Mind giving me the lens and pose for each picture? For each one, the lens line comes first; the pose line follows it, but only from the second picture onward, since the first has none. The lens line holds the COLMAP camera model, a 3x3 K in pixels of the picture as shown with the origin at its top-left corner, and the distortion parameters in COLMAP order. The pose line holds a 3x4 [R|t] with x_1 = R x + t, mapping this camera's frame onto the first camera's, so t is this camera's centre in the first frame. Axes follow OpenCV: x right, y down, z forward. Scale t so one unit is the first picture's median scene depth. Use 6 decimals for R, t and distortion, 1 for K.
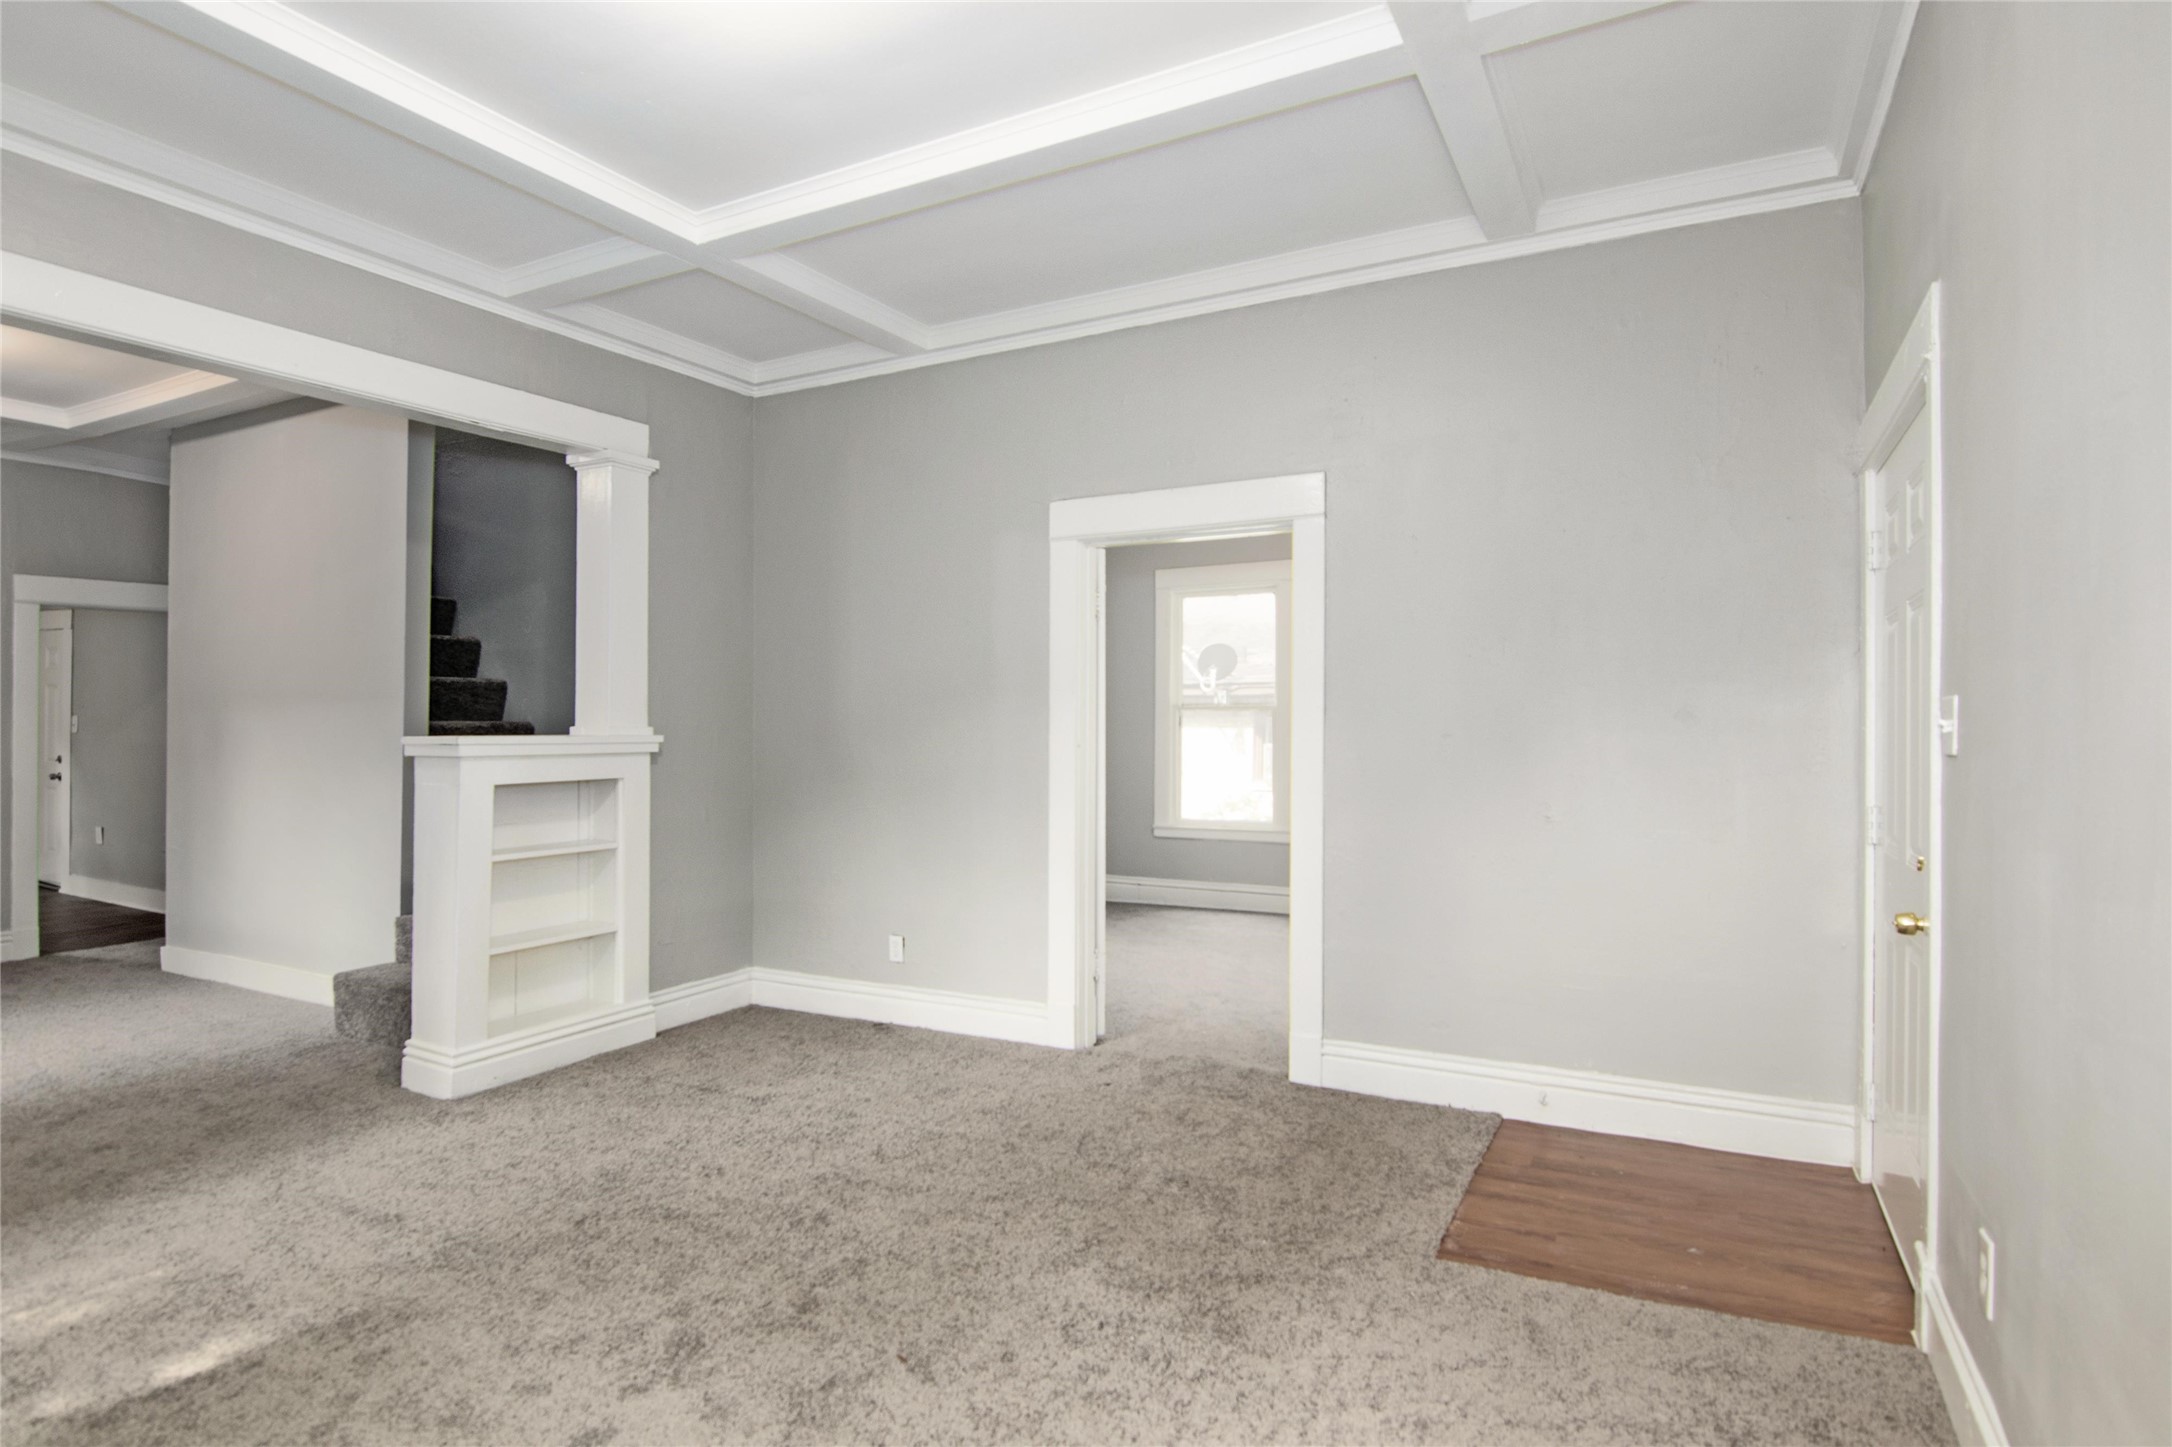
lens RADIAL K [[1129.3, 0, 1087.4], [0, 1129.3, 722.8], [0, 0, 1]] dist [-0.030735, -0.000304]
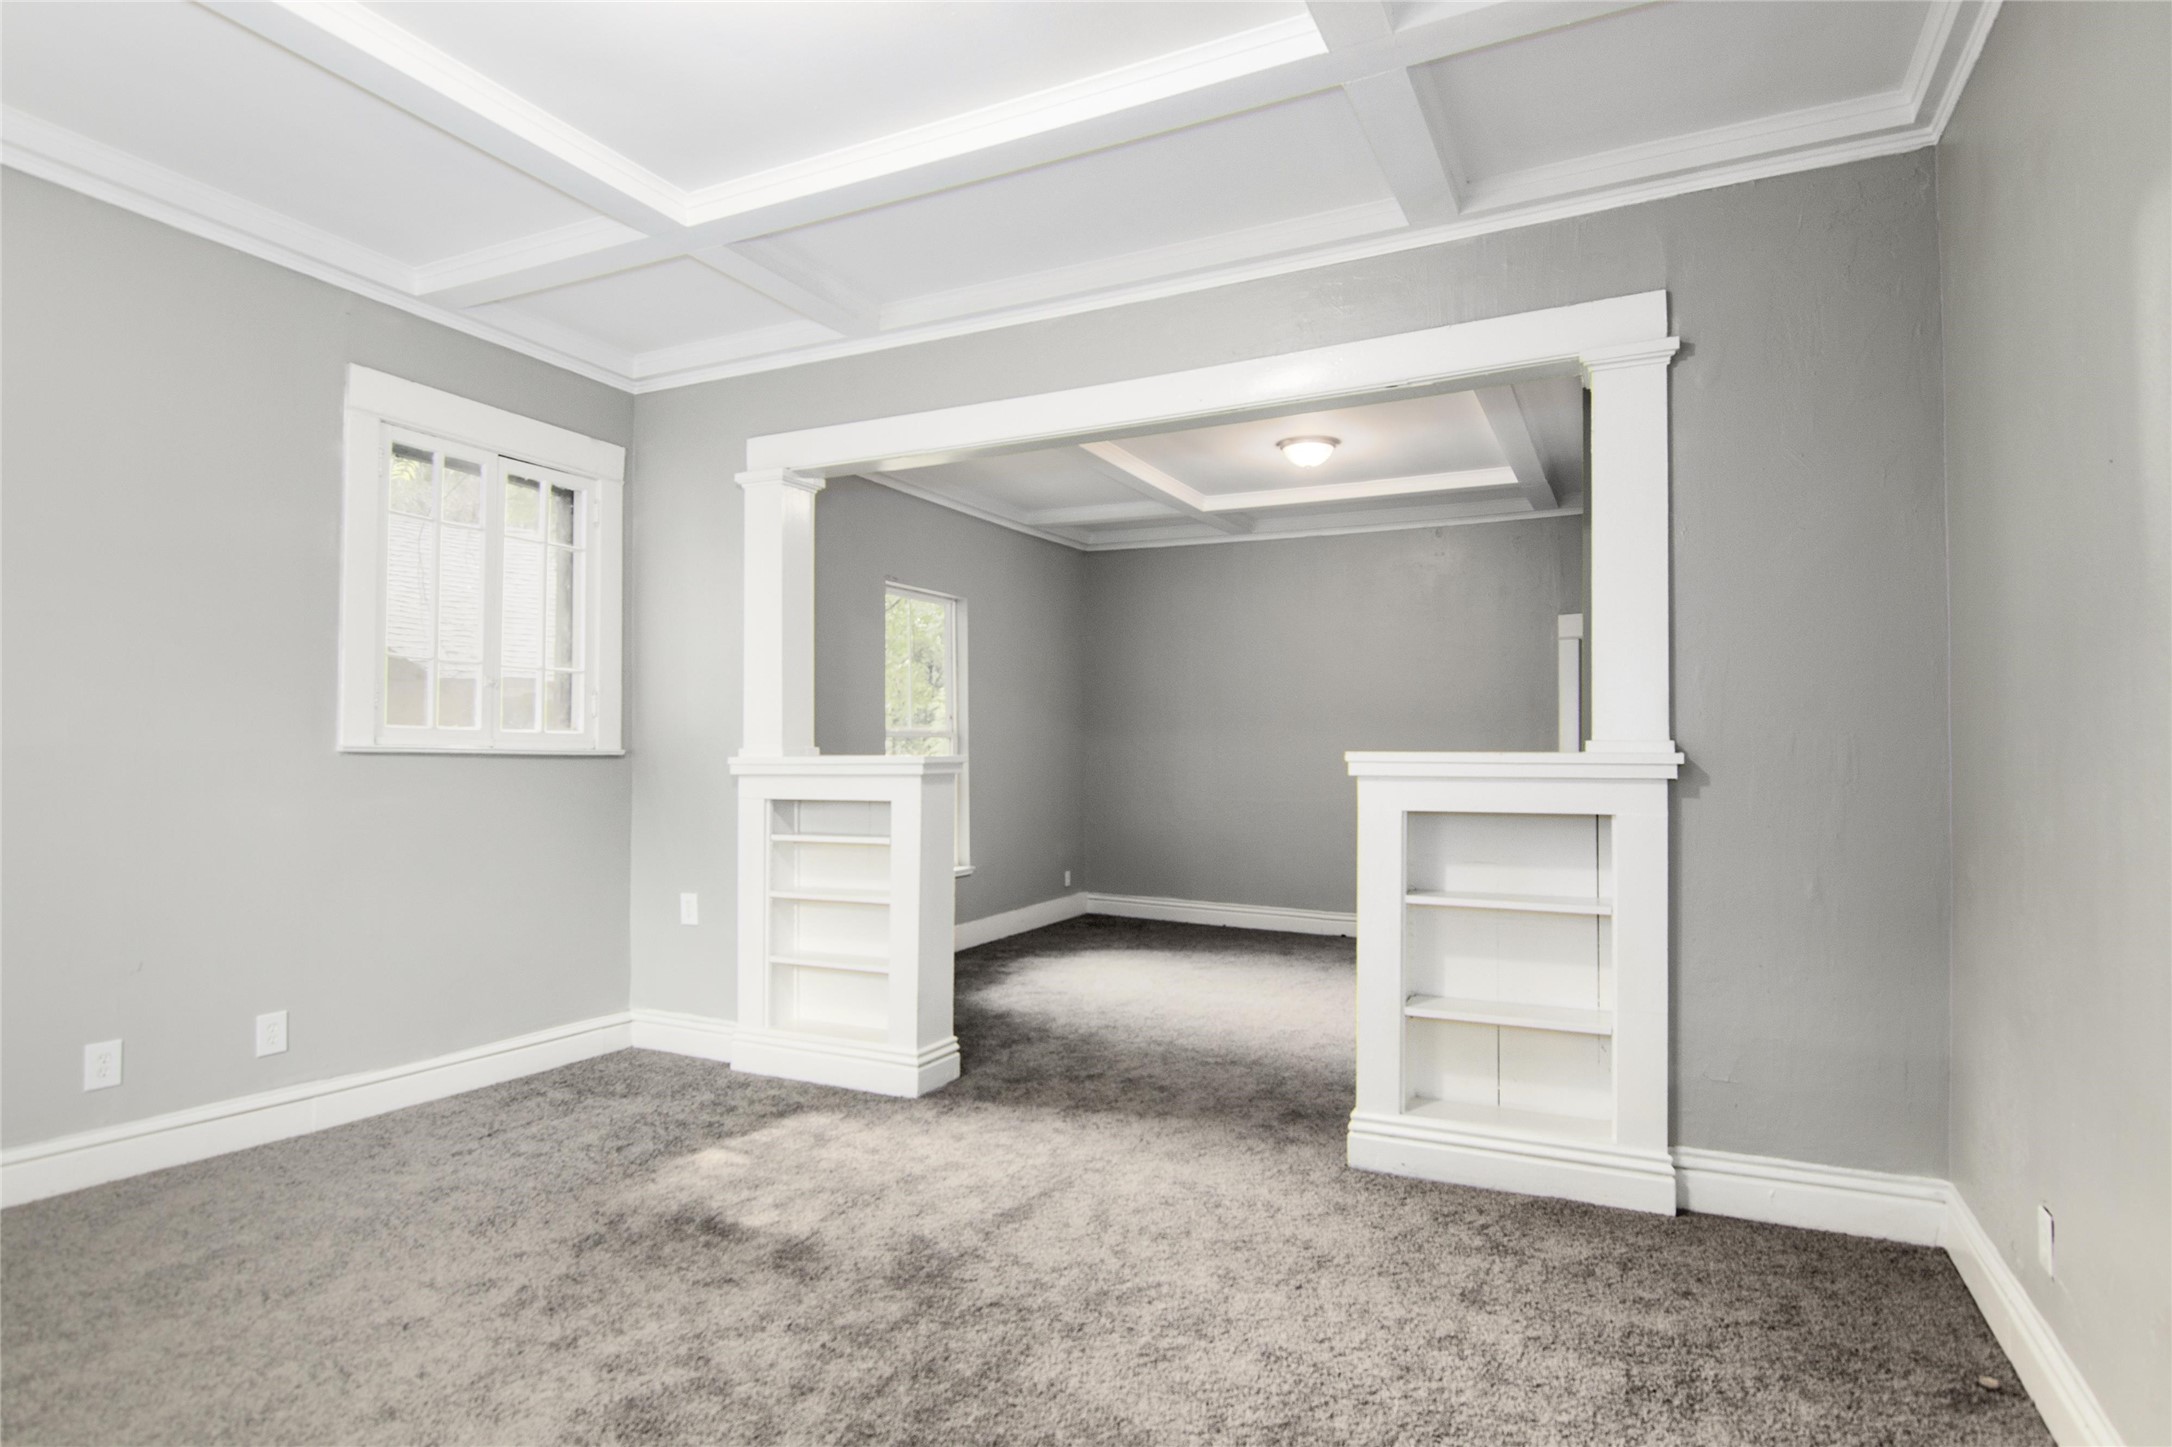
lens RADIAL K [[1129.3, 0, 1085.4], [0, 1129.3, 732.4], [0, 0, 1]] dist [-0.030735, -0.000304]
pose [[0.018032, -0.018201, -0.999672, 0.286666], [0.004090, 0.999827, -0.018130, 0.010388], [0.999829, -0.003762, 0.018103, 0.704053]]
